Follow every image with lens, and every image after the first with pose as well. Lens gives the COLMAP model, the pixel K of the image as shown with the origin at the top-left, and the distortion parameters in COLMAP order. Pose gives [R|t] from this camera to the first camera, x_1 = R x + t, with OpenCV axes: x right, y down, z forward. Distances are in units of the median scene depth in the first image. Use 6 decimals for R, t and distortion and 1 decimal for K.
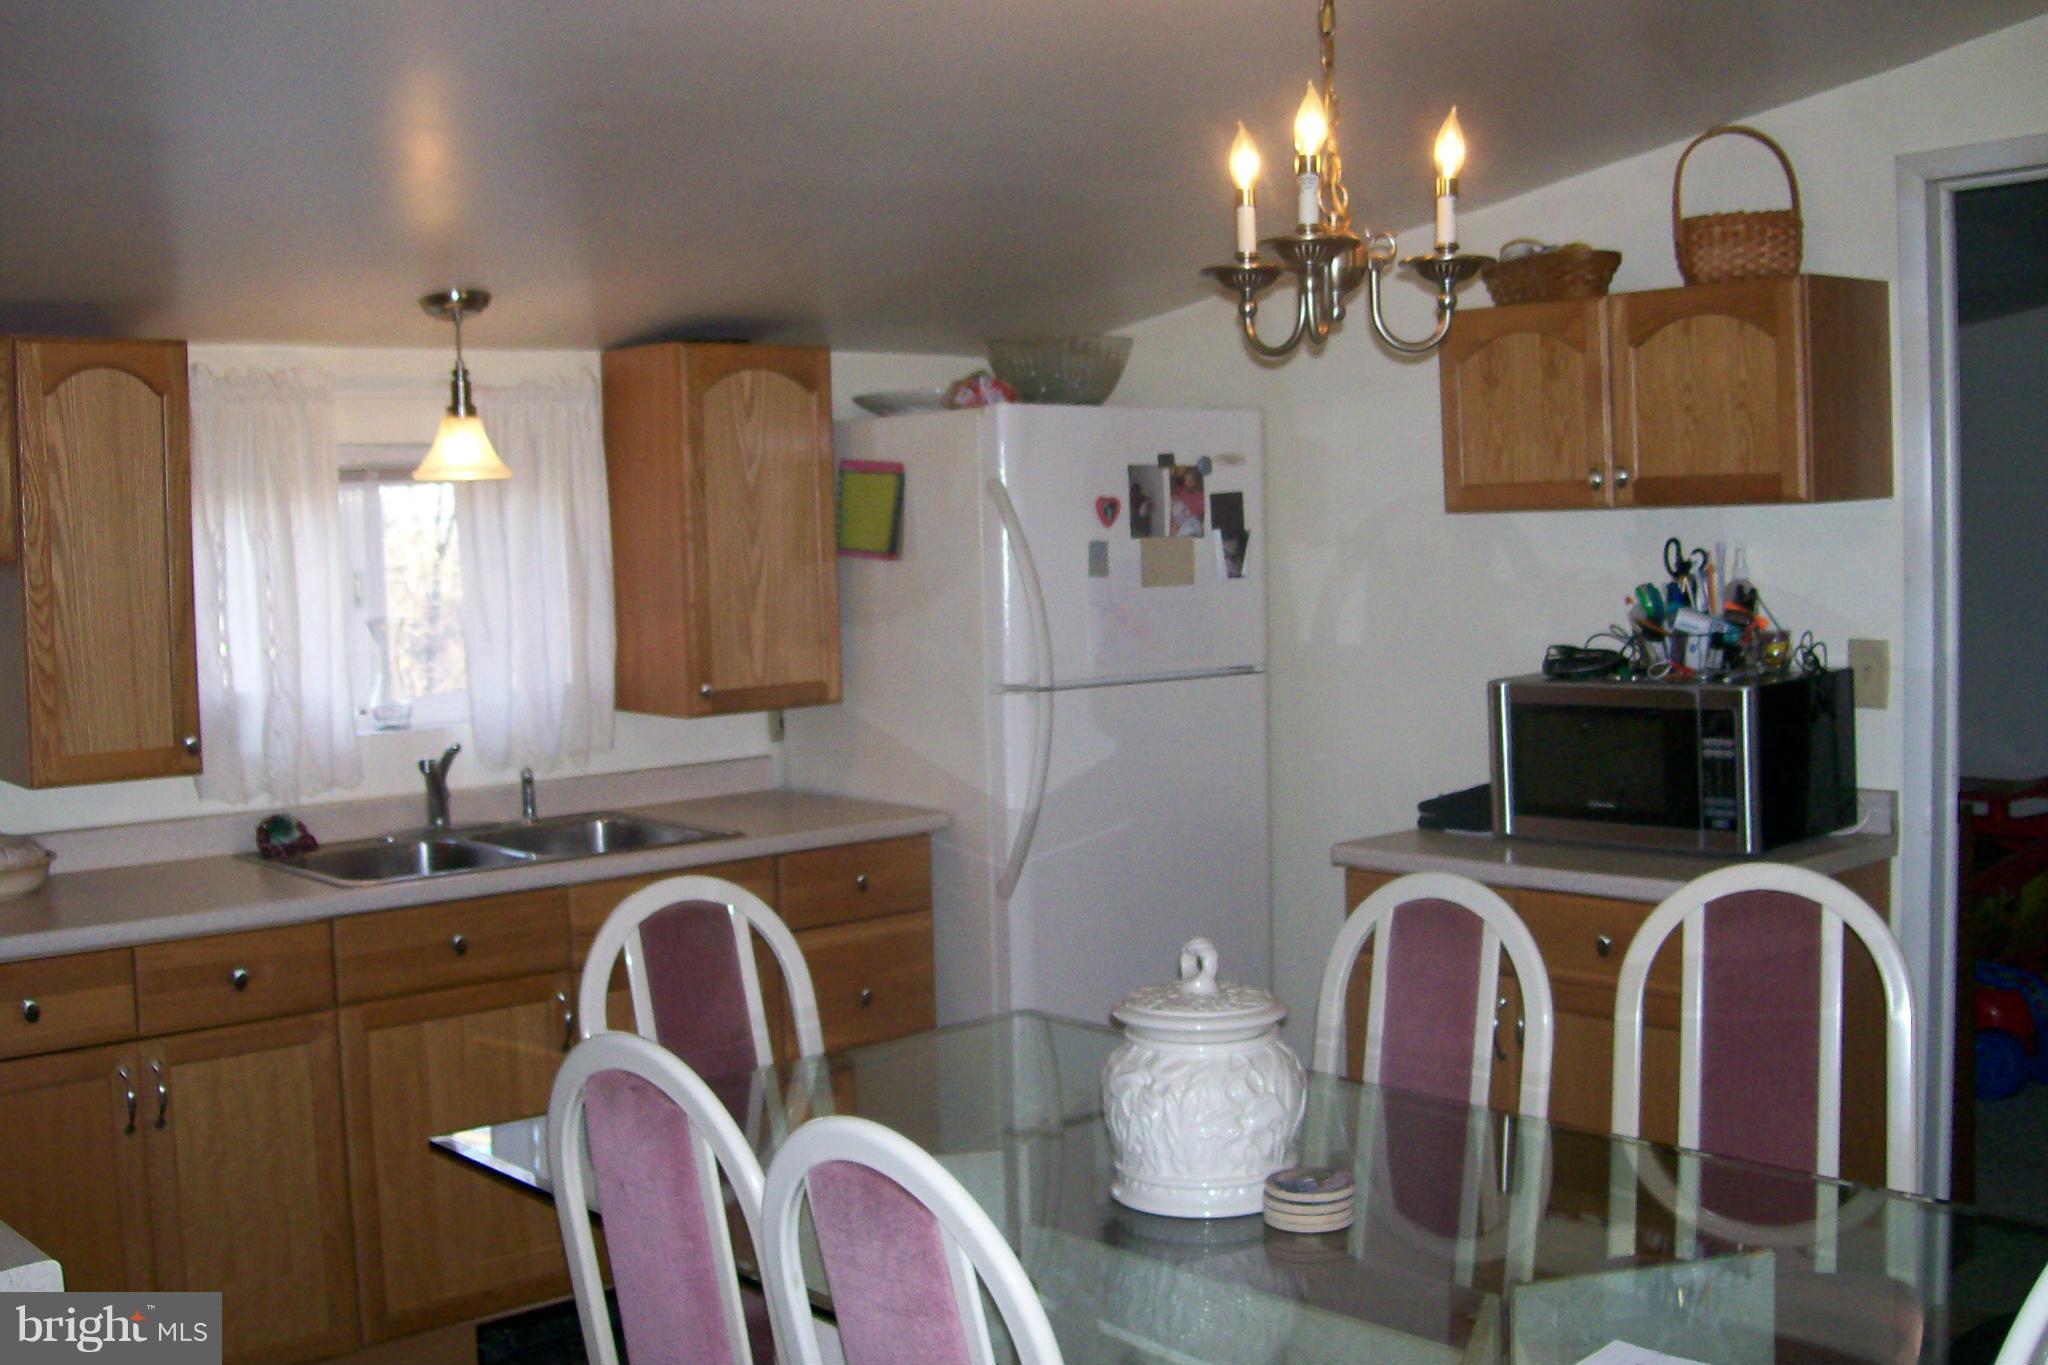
lens RADIAL K [[2226.2, 0, 1024.5], [0, 2226.2, 675.2], [0, 0, 1]] dist [-0.135061, 0.000000]
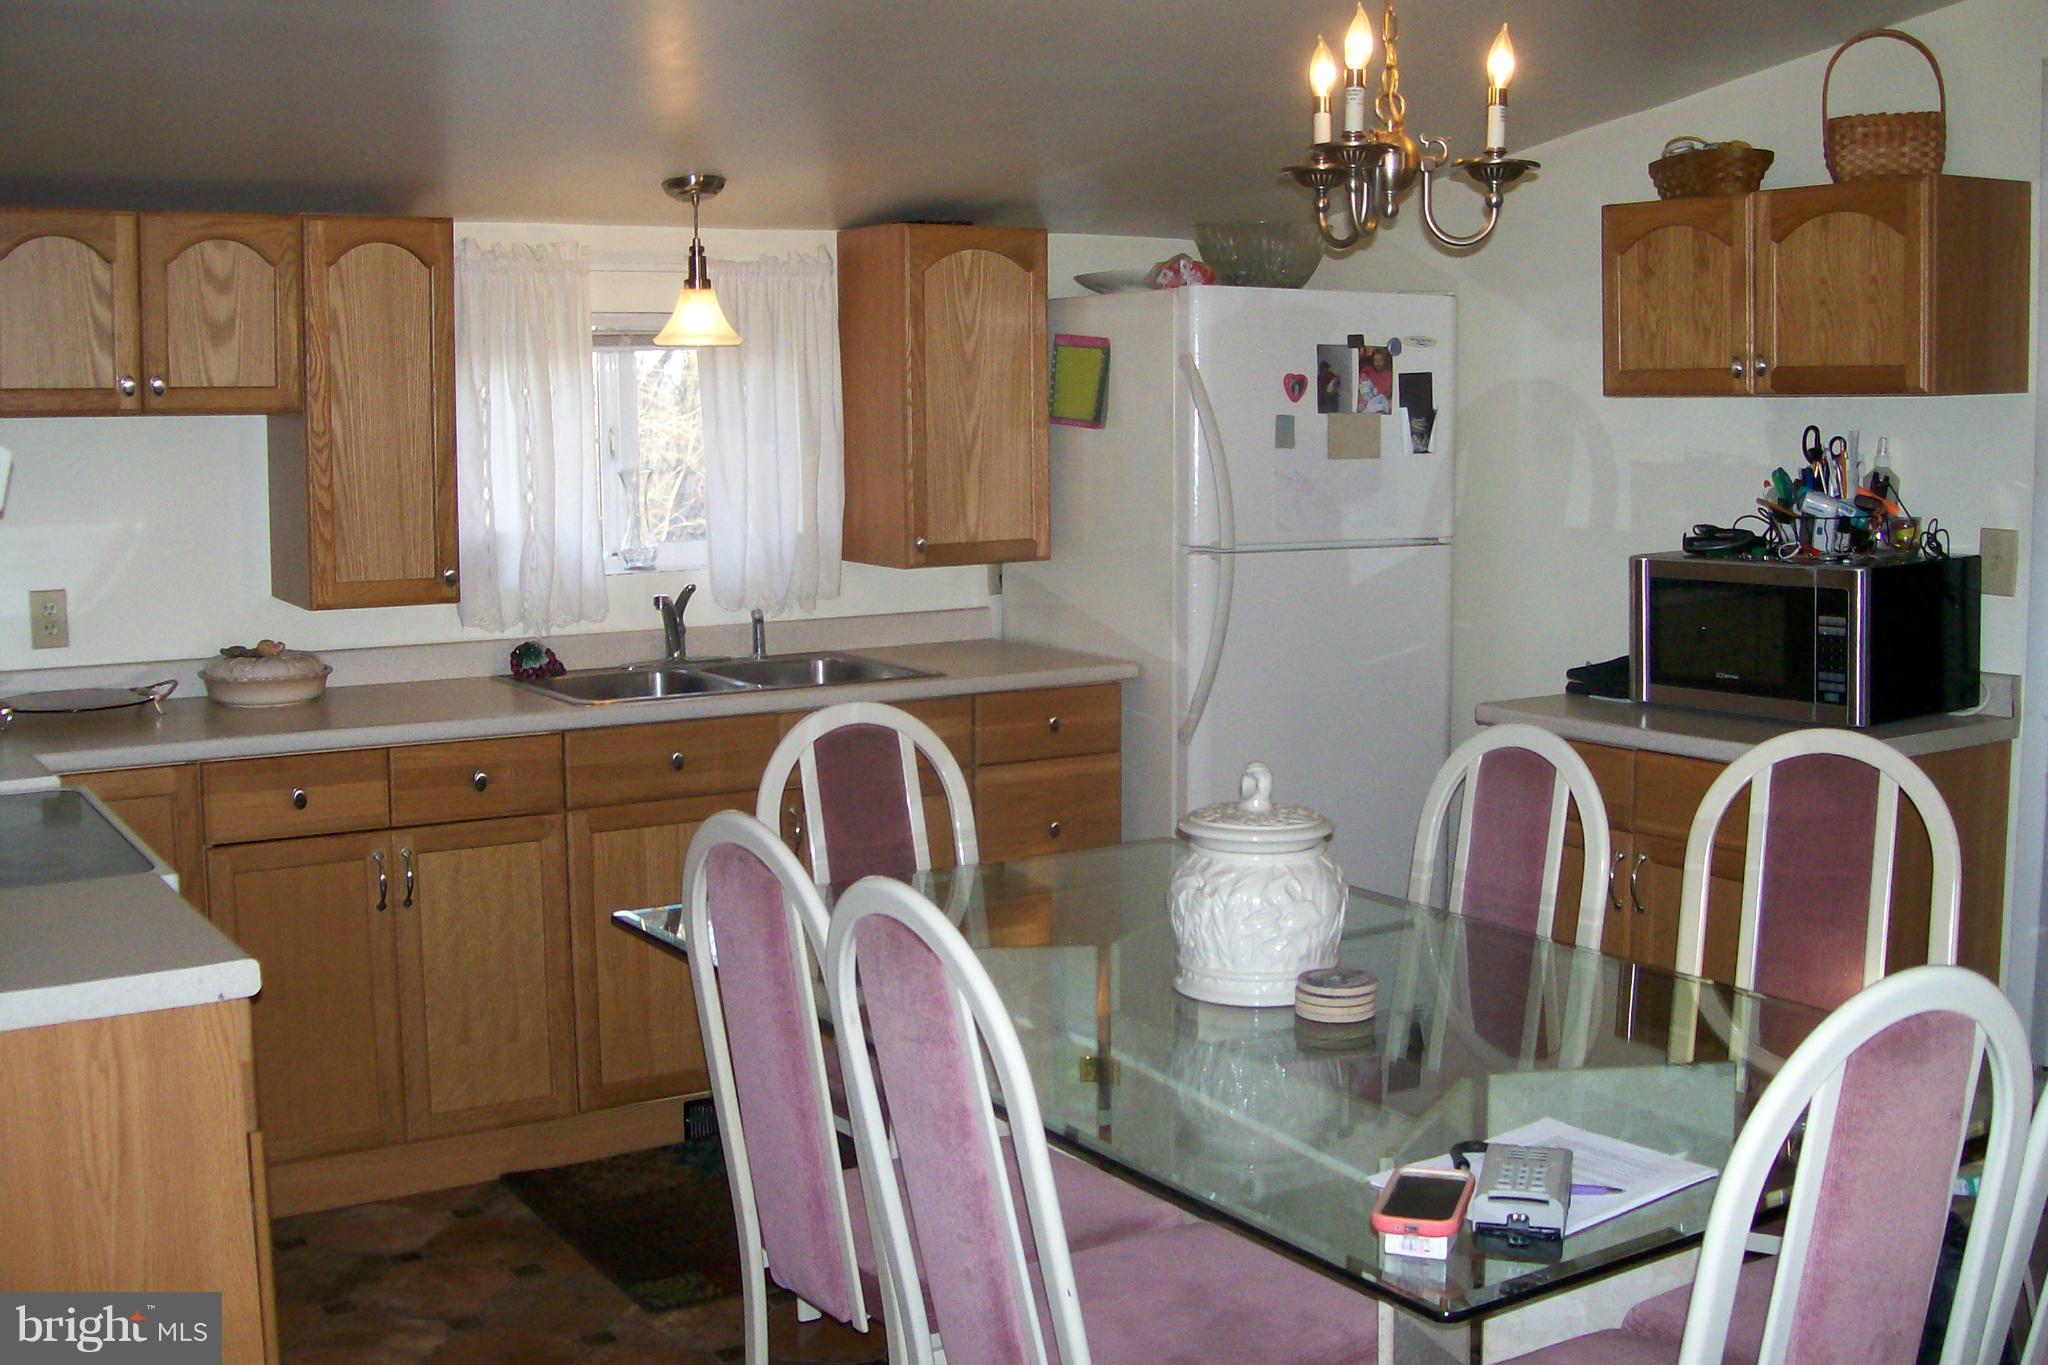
lens RADIAL K [[2226.2, 0, 1027.2], [0, 2226.2, 673.5], [0, 0, 1]] dist [-0.135061, 0.000000]
pose [[0.988372, 0.038737, -0.147038, 0.084070], [-0.030662, 0.997915, 0.056792, 0.007973], [0.148932, -0.051623, 0.987499, -0.089166]]
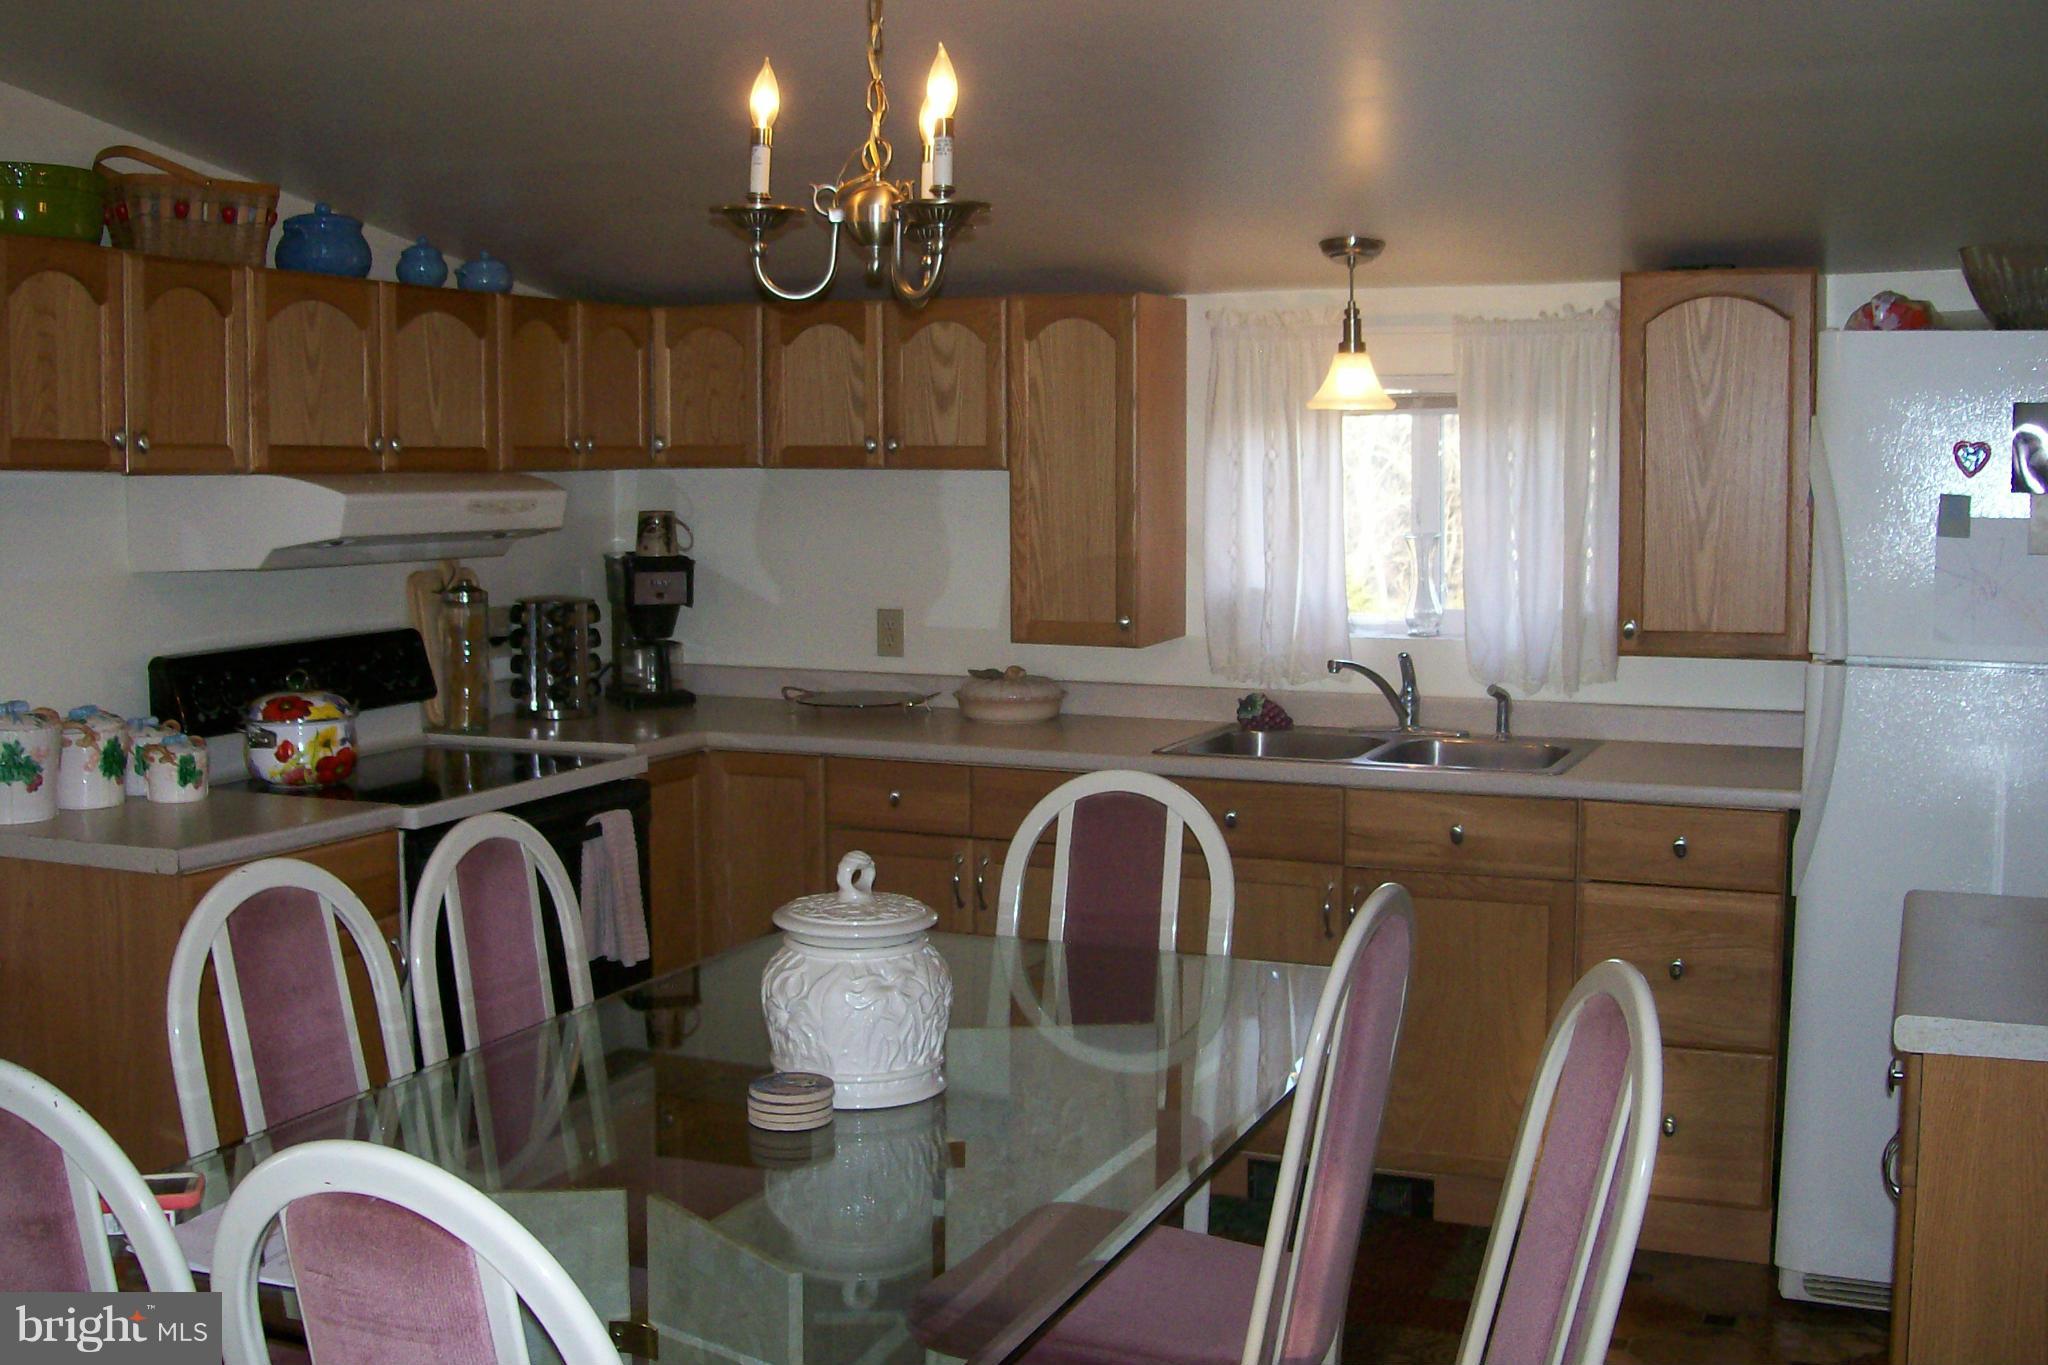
lens RADIAL K [[2226.2, 0, 1032.6], [0, 2226.2, 680.3], [0, 0, 1]] dist [-0.135061, 0.000000]
pose [[0.456003, 0.115766, -0.882417, 0.698996], [-0.074279, 0.992995, 0.091889, -0.046919], [0.886873, 0.023643, 0.461407, 0.372940]]
